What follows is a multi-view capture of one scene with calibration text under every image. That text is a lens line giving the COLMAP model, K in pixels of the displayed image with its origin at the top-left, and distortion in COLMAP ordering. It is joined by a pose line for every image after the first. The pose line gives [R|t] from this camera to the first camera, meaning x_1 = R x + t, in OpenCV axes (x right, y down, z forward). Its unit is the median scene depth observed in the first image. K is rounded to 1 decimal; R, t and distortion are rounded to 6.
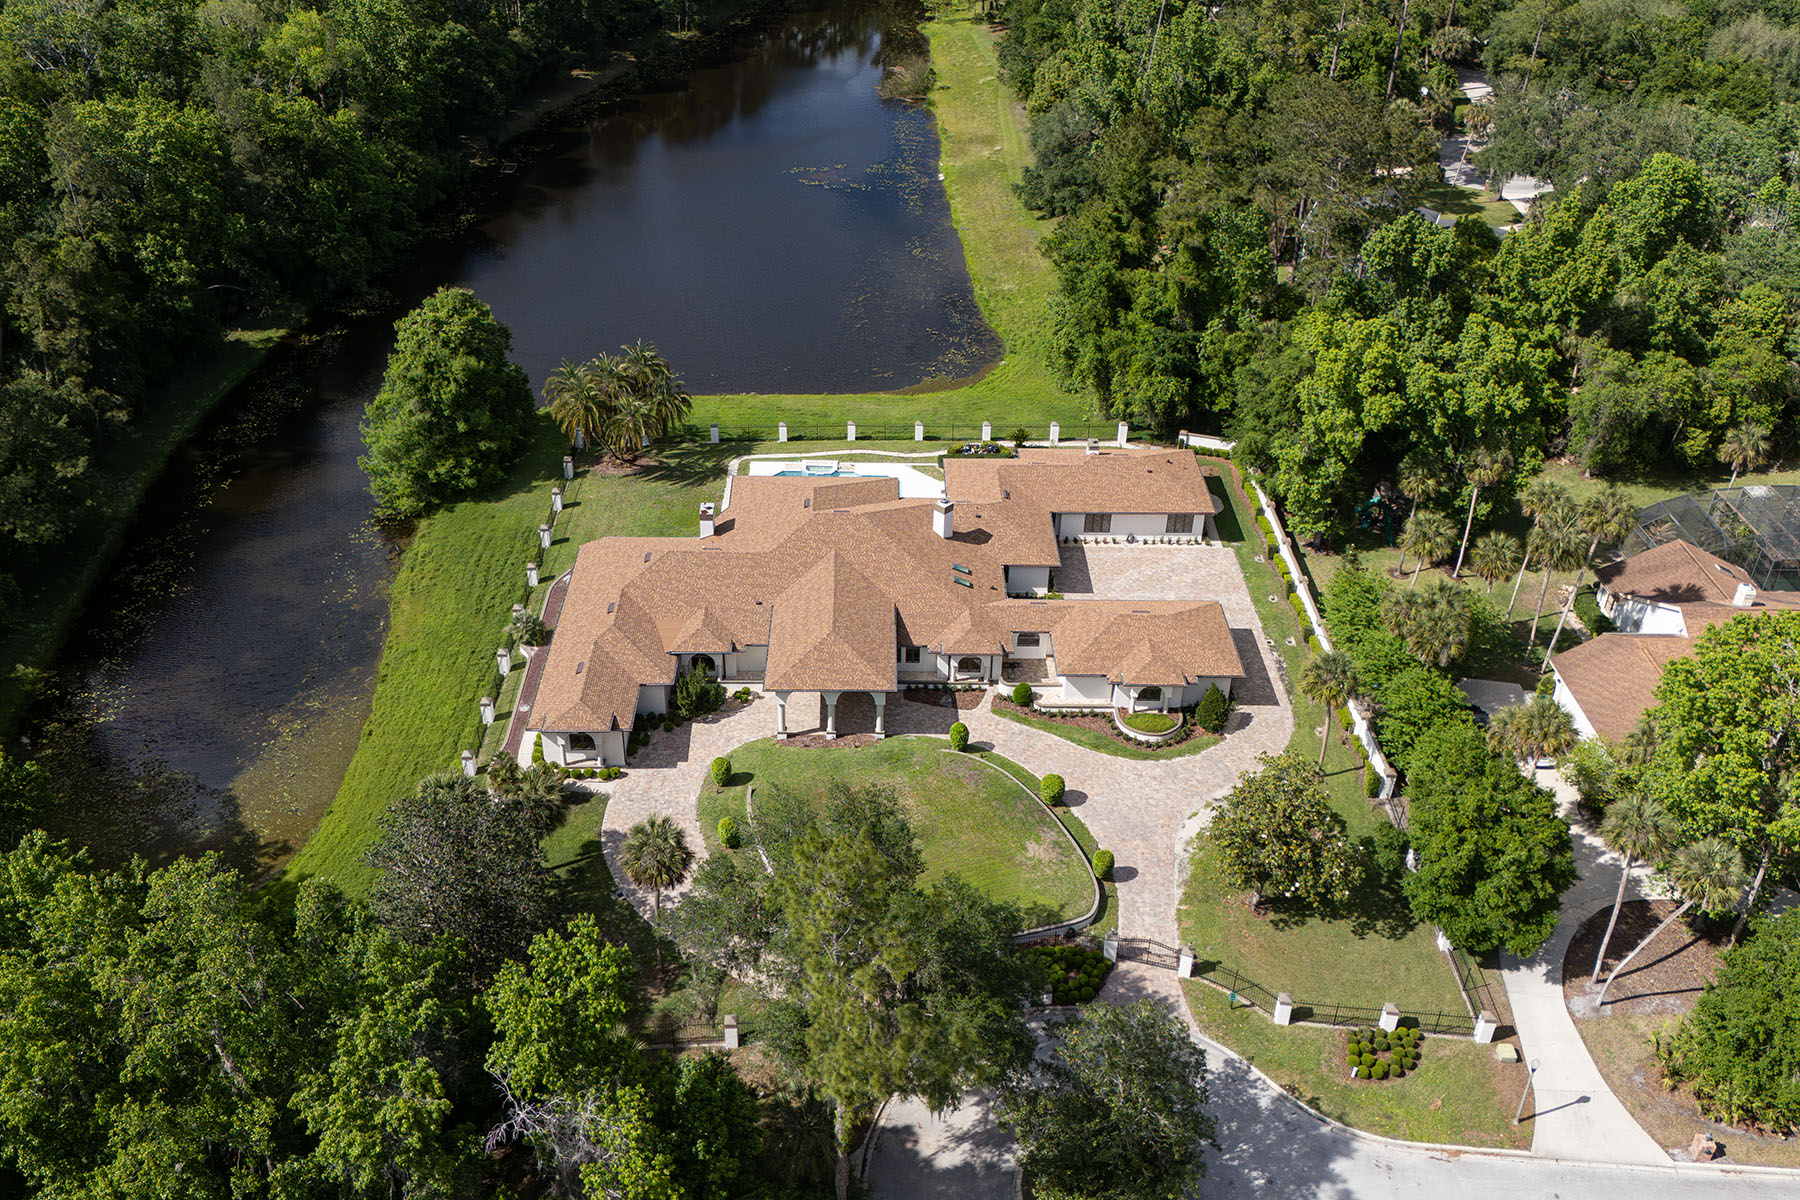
lens RADIAL K [[1547.4, 0, 900.0], [0, 1547.4, 600.0], [0, 0, 1]] dist [0.107304, -0.179896]
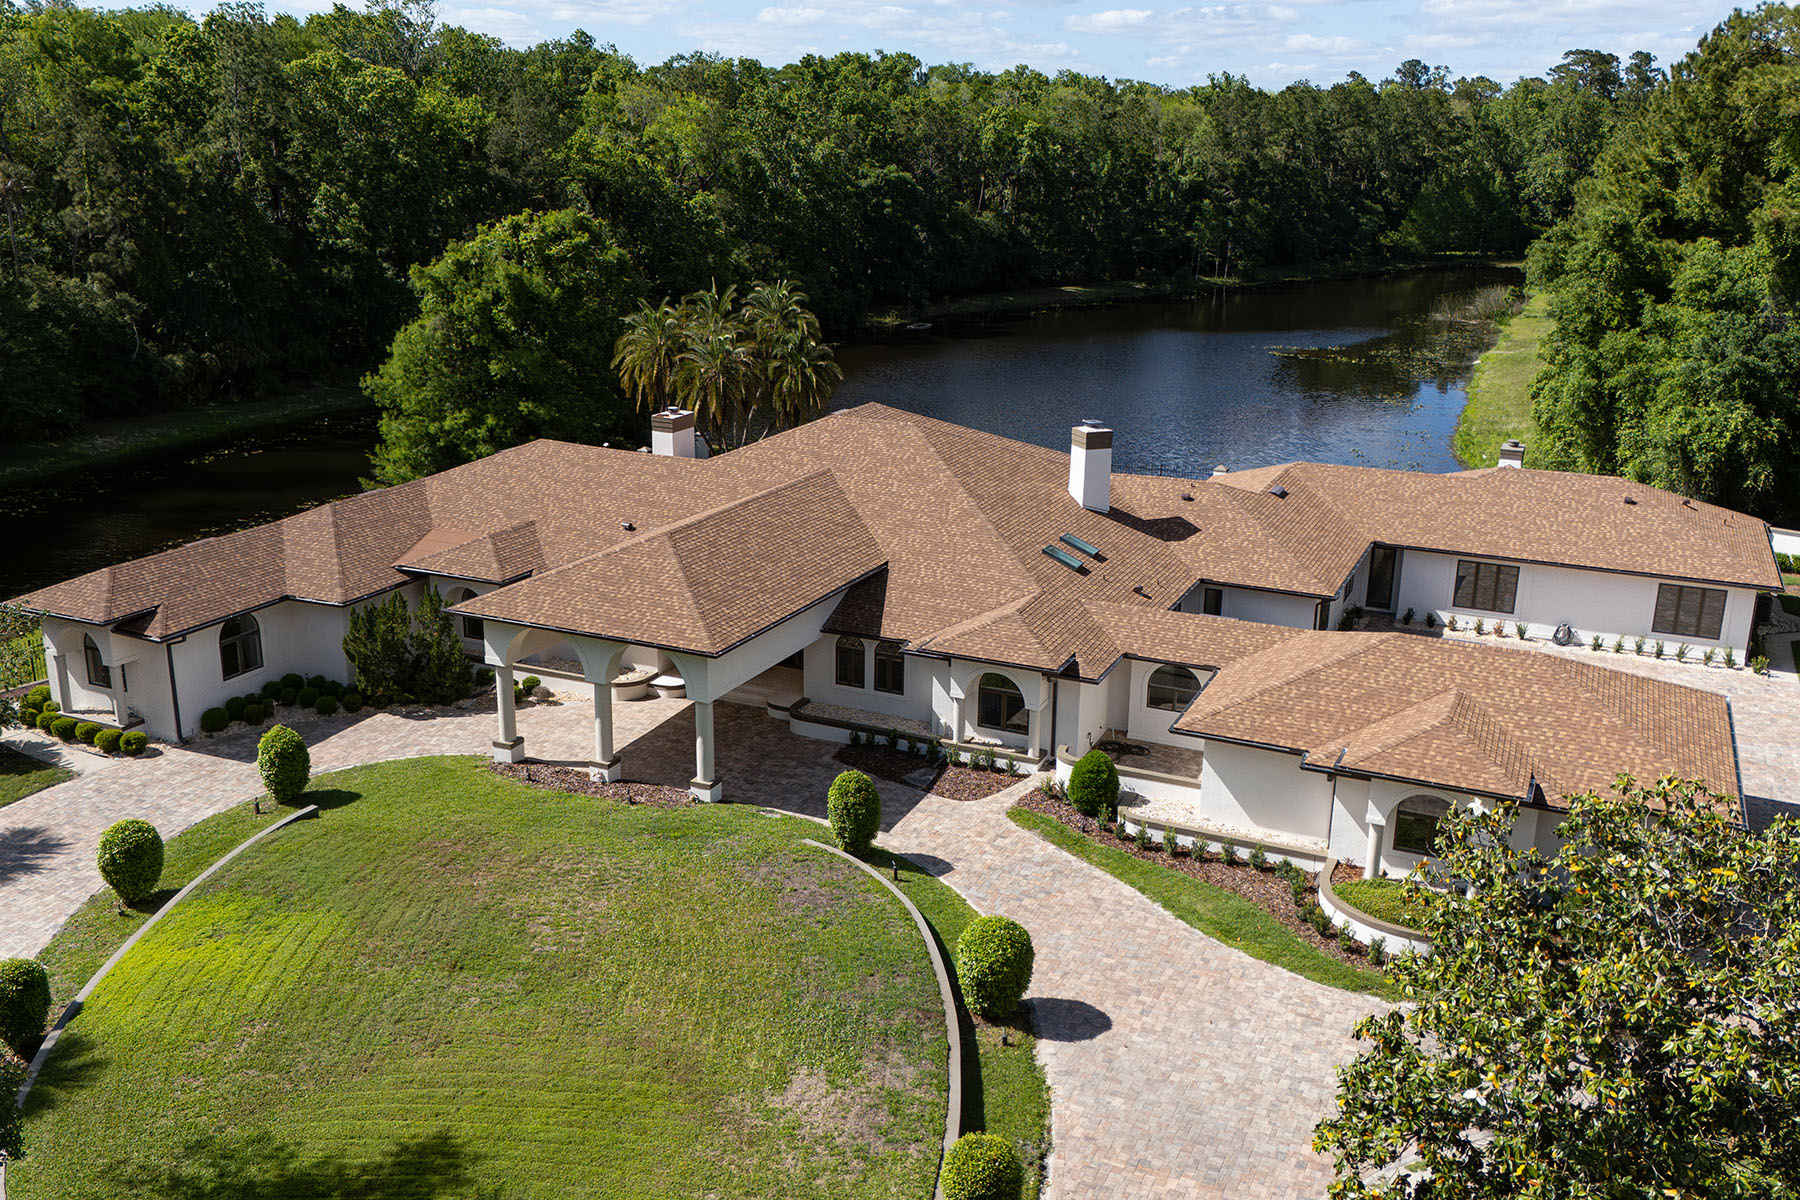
lens RADIAL K [[1547.4, 0, 900.0], [0, 1547.4, 600.0], [0, 0, 1]] dist [0.107304, -0.179896]
pose [[0.901199, 0.115891, -0.417623, 0.189138], [-0.235048, 0.940262, -0.246292, 0.122270], [0.364132, 0.320120, 0.874603, 0.617479]]
